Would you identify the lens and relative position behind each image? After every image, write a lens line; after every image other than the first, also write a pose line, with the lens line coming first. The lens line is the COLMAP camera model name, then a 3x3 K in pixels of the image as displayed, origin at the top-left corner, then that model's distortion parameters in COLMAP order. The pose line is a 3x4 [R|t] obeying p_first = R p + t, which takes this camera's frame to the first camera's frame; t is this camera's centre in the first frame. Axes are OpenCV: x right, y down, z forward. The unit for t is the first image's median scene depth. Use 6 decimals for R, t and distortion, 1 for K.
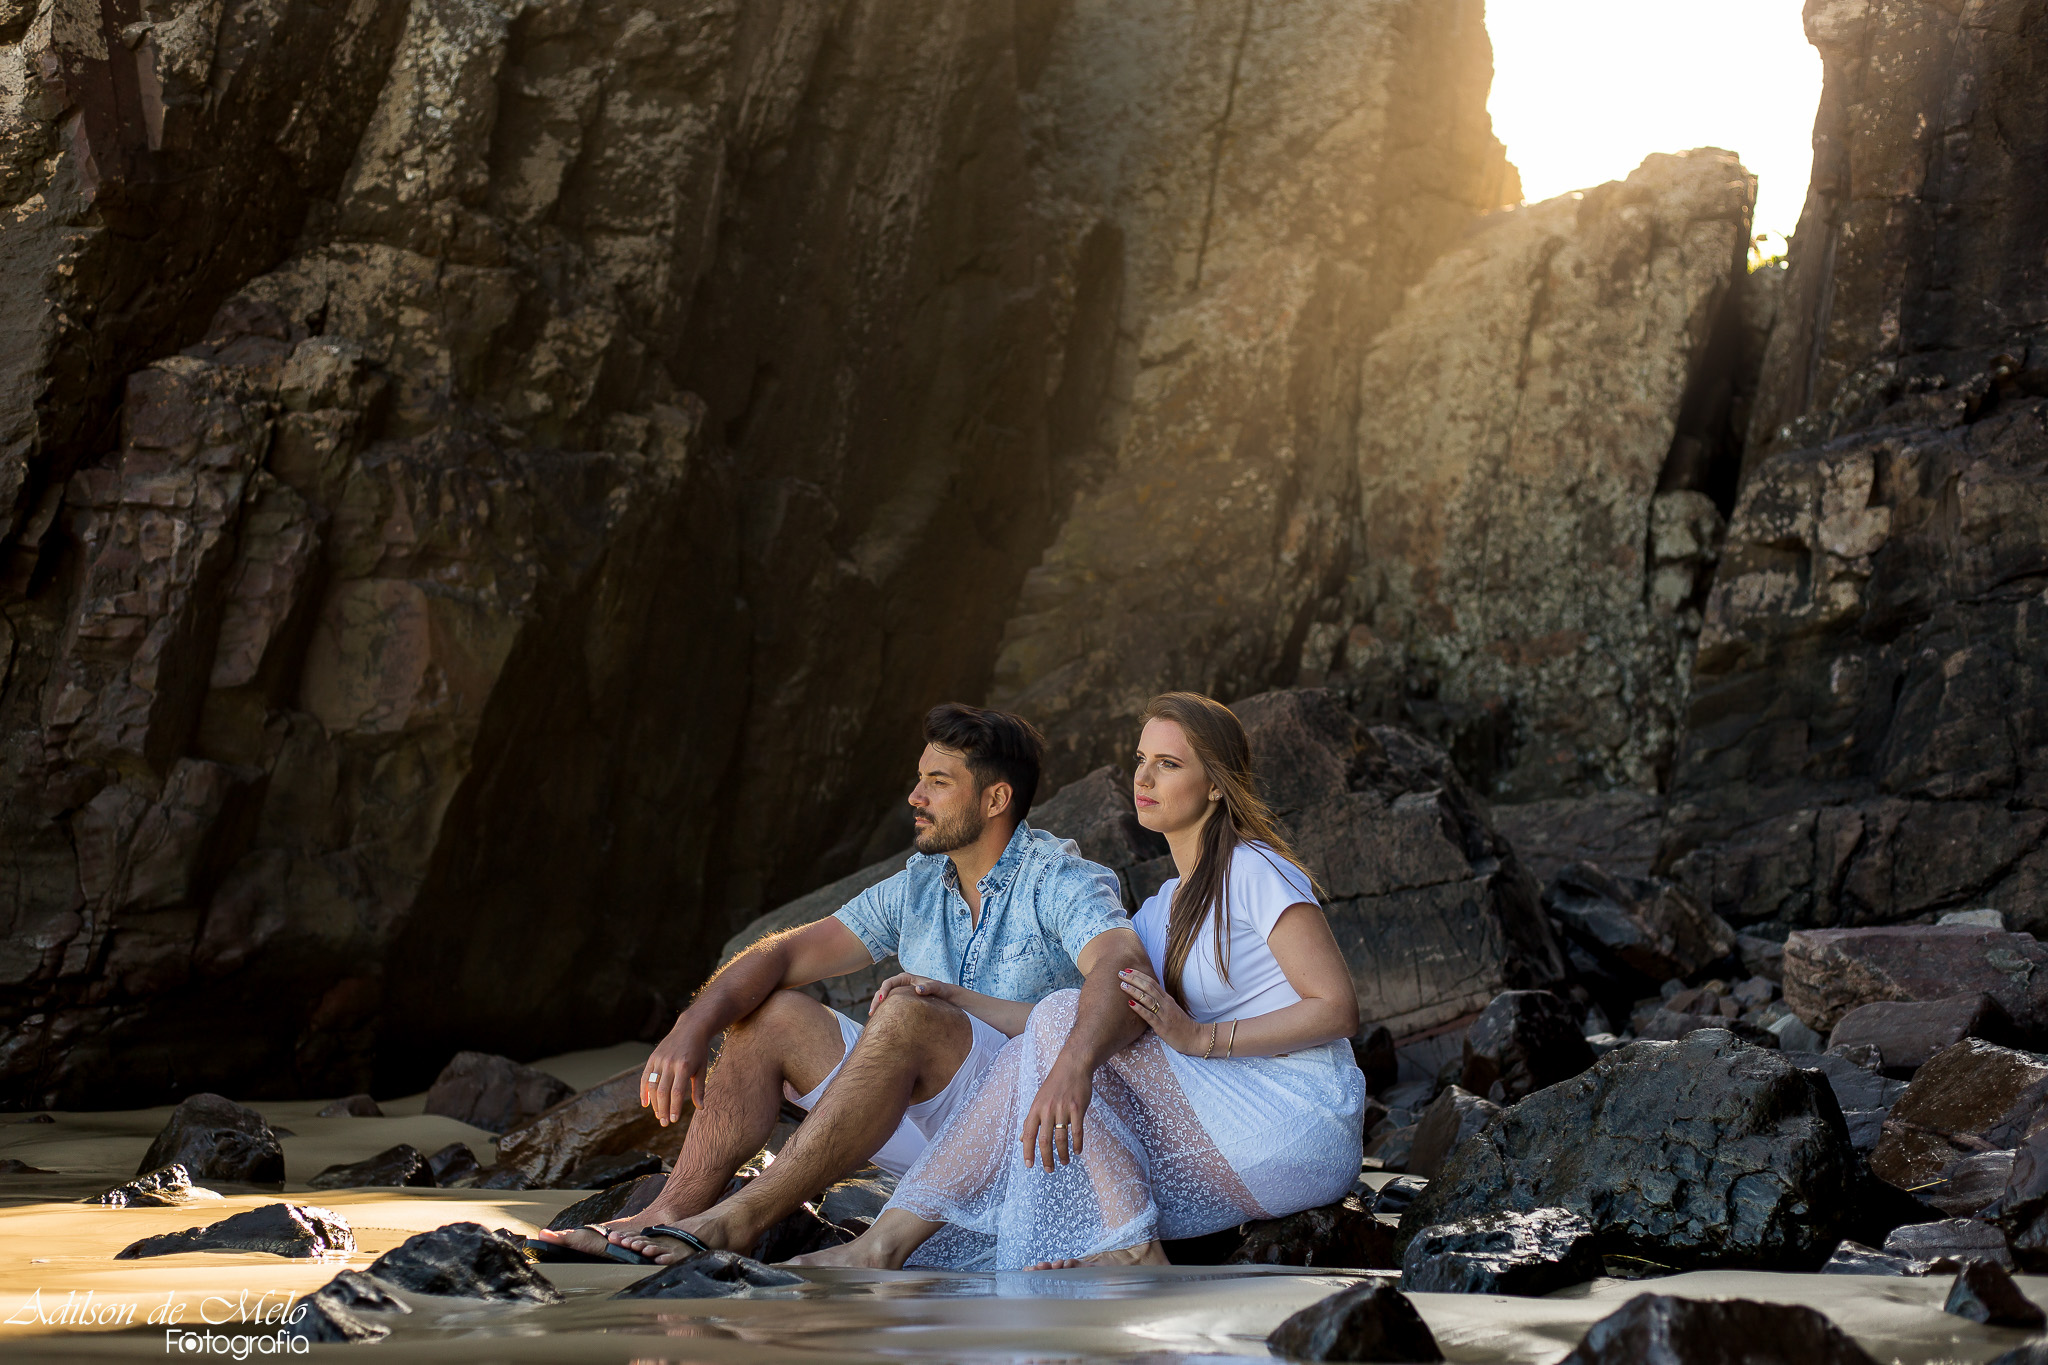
lens RADIAL K [[3061.6, 0, 1024.0], [0, 3061.6, 682.5], [0, 0, 1]] dist [0.018130, 0.027766]
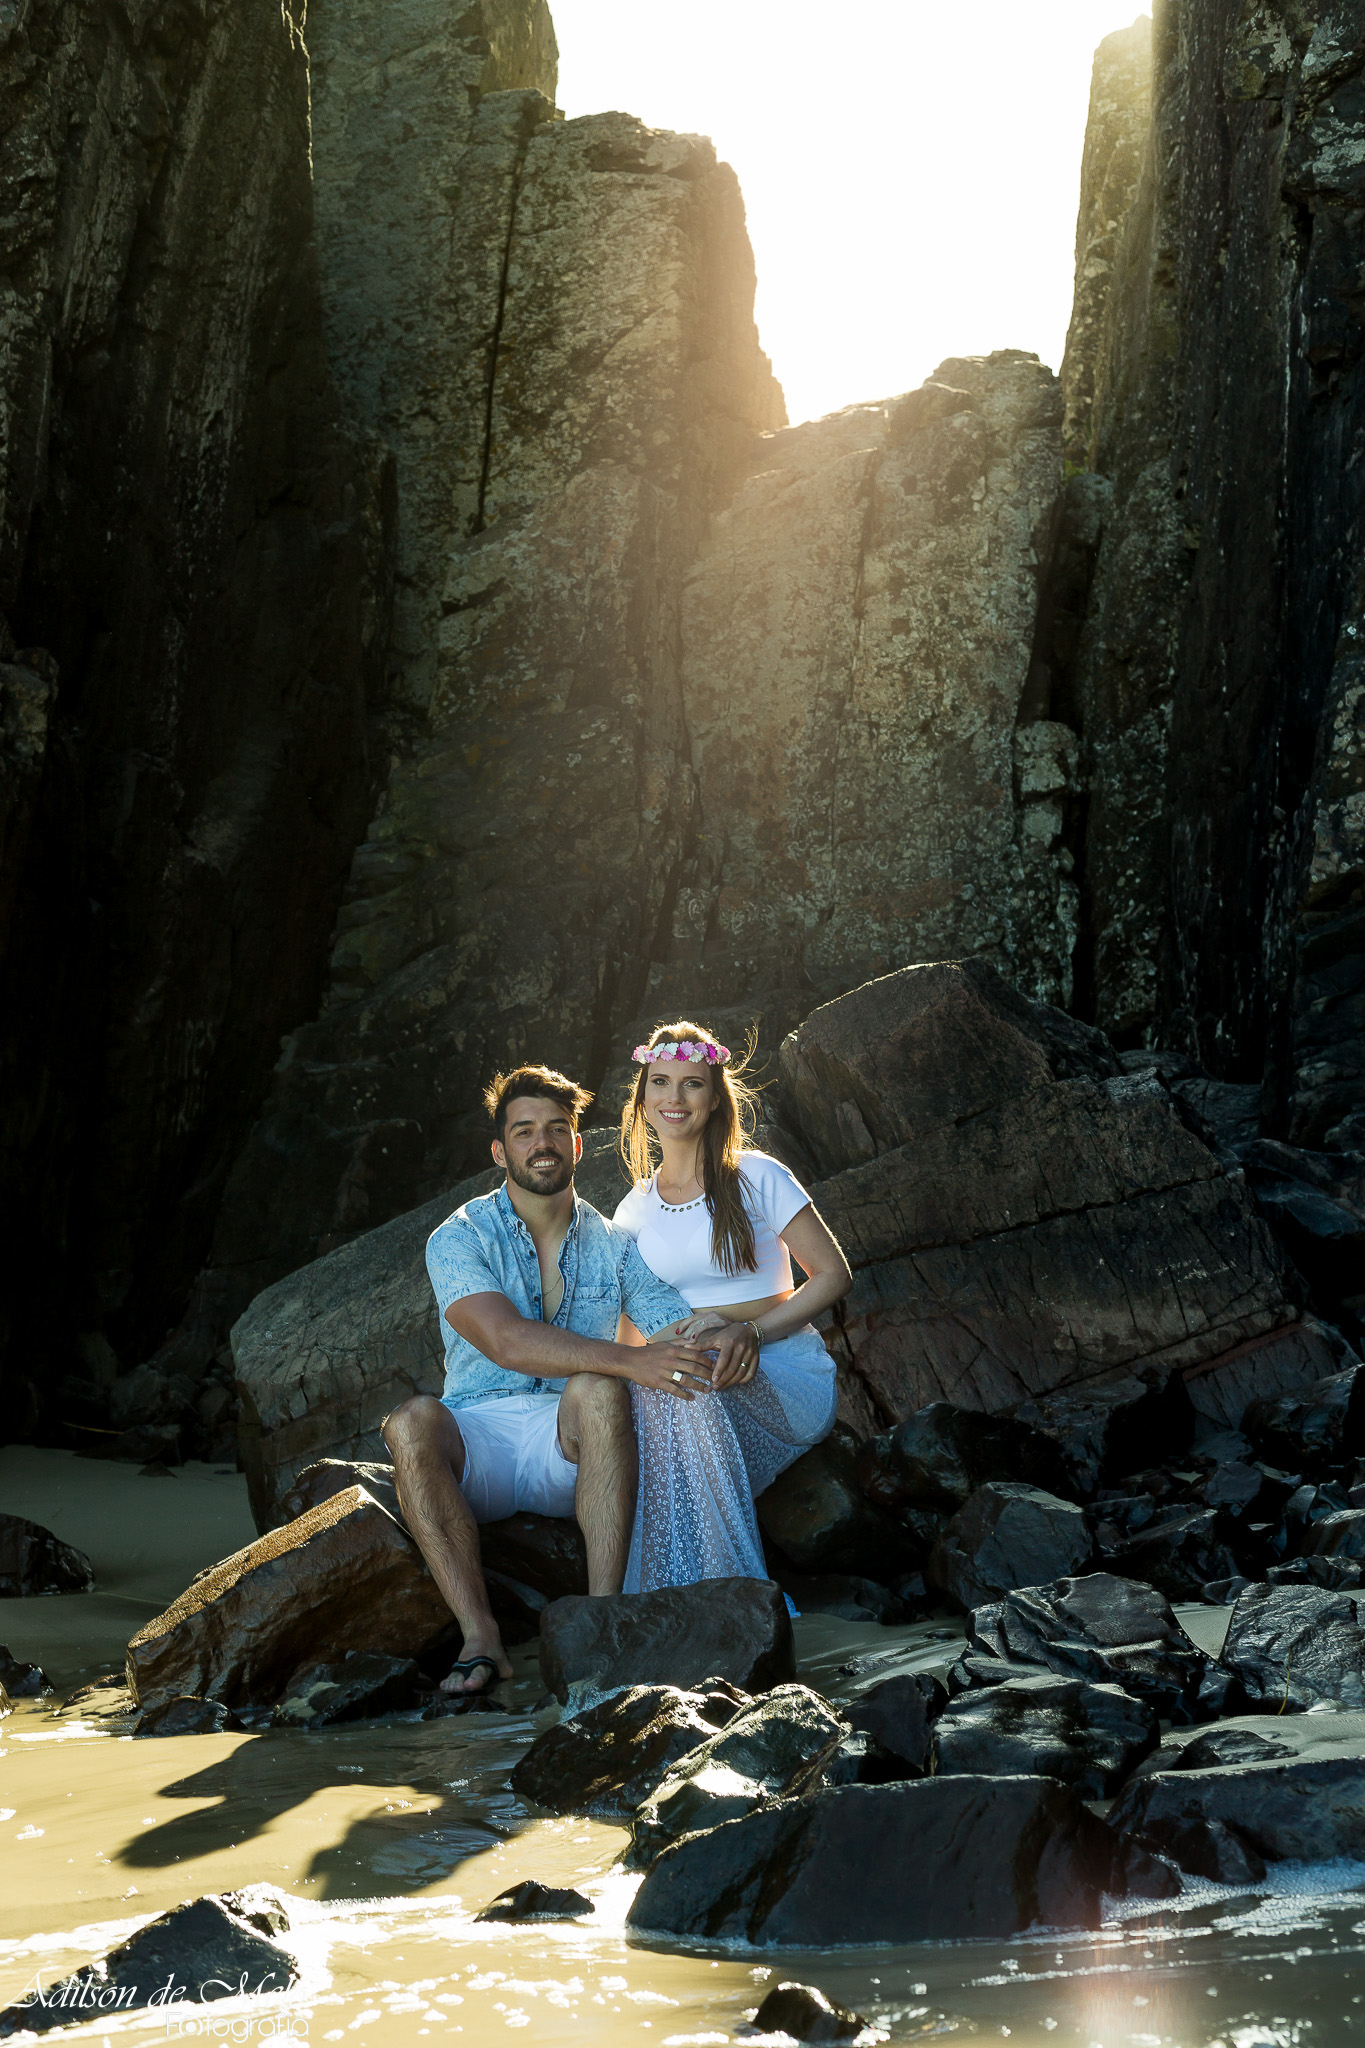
lens RADIAL K [[2976.1, 0, 644.4], [0, 2976.1, 1048.2], [0, 0, 1]] dist [0.016636, -0.024061]
pose [[0.974433, -0.074763, 0.211876, -0.107028], [0.068386, 0.996962, 0.037277, -0.006193], [-0.214019, -0.021834, 0.976585, 0.160164]]
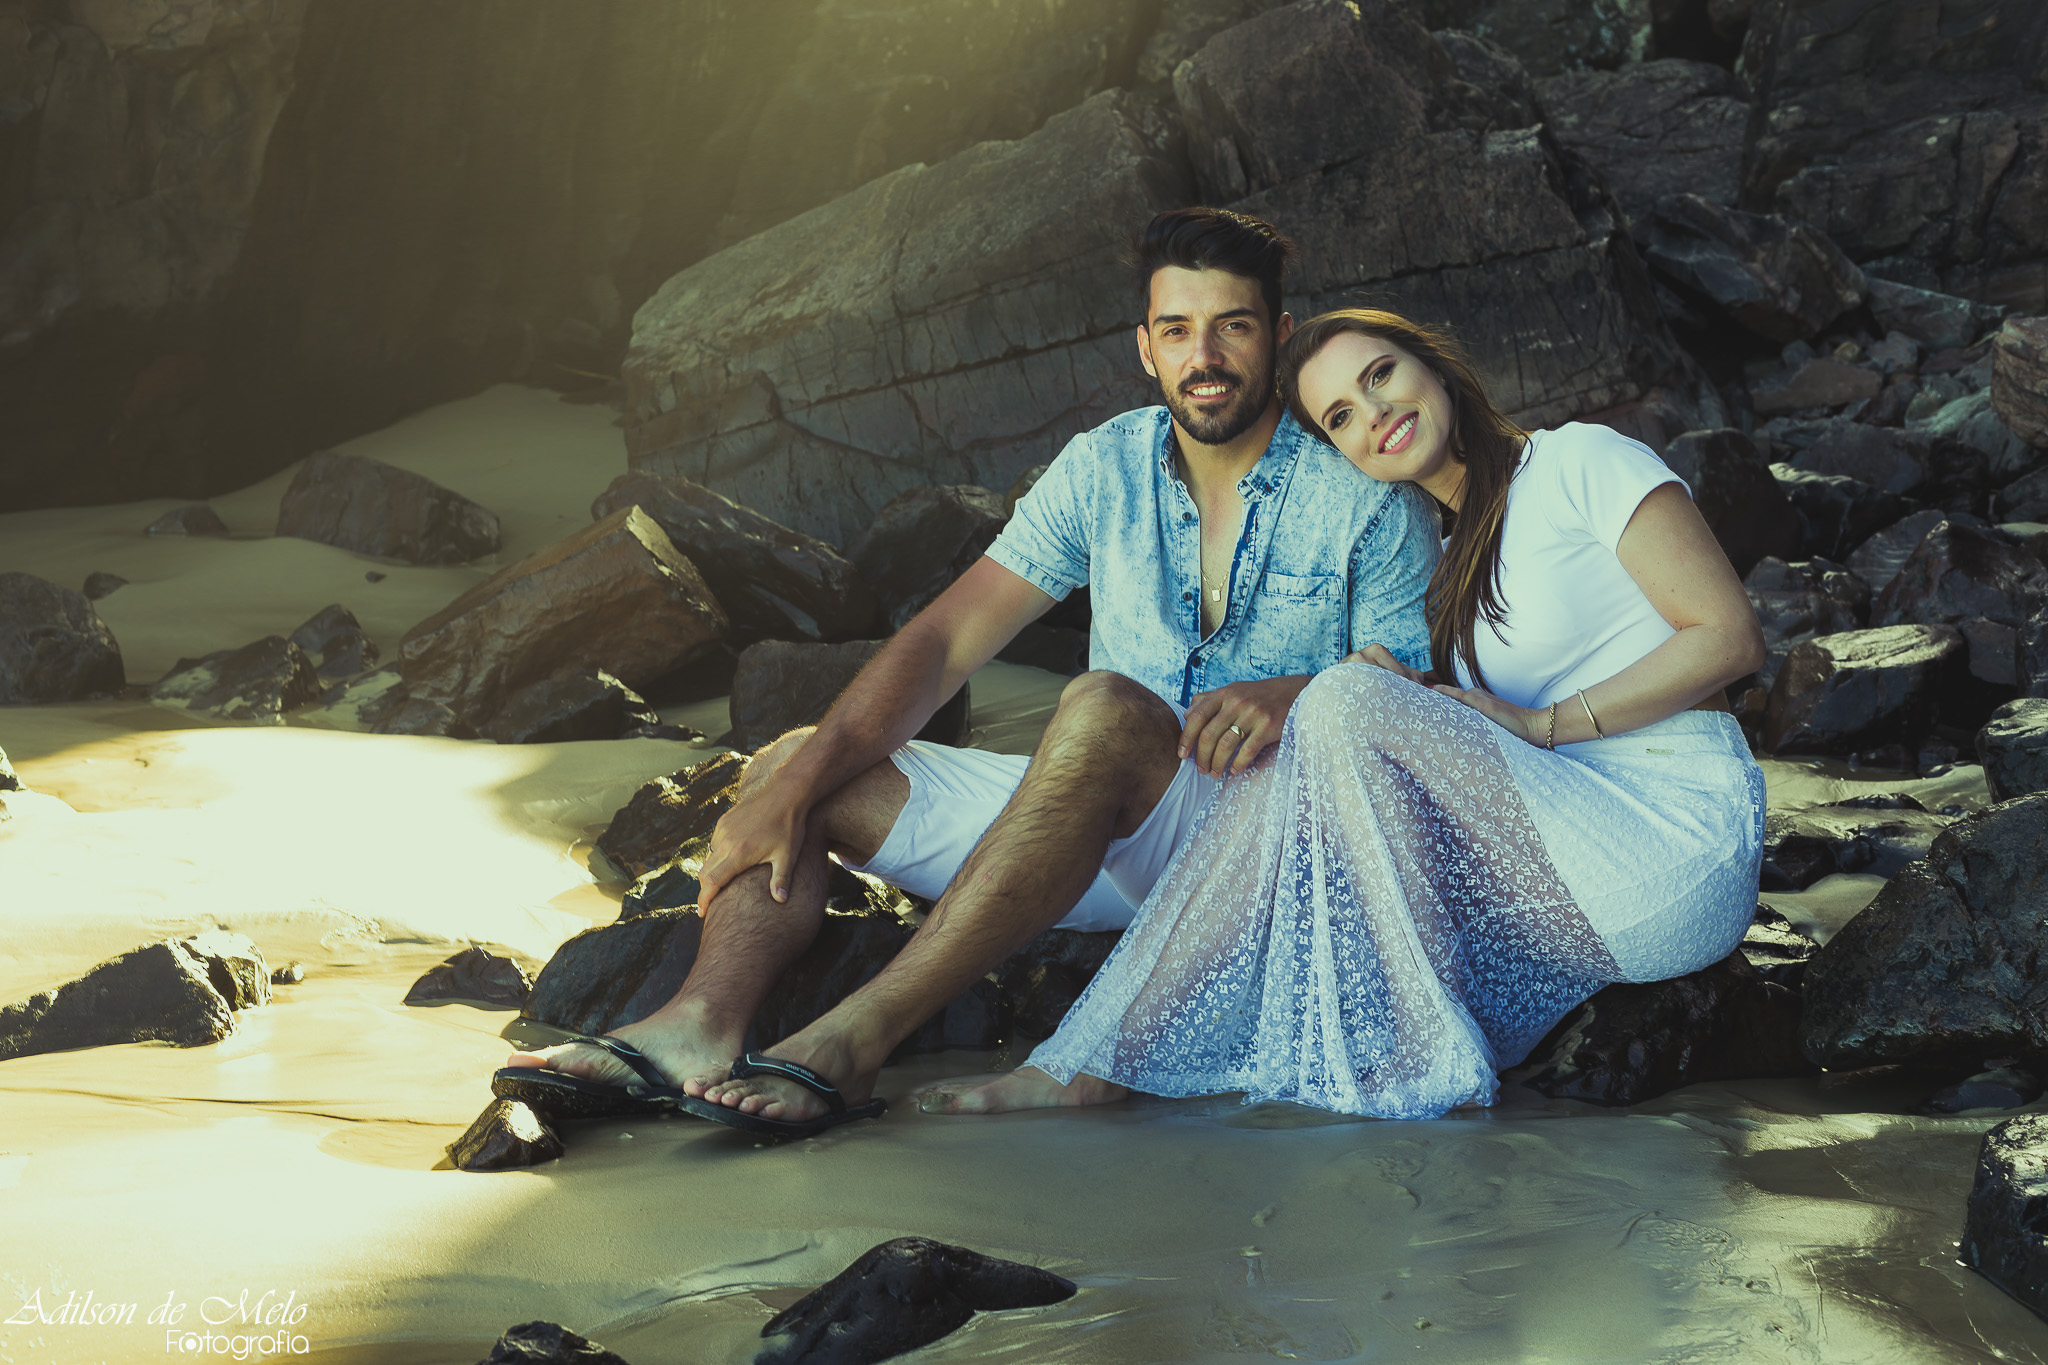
lens RADIAL K [[3061.6, 0, 1024.0], [0, 3061.6, 682.5], [0, 0, 1]] dist [0.018130, 0.027766]
pose [[0.997450, -0.034329, 0.062577, -0.034358], [0.015718, 0.960862, 0.276580, -0.031238], [-0.069622, -0.274891, 0.958951, 0.130351]]
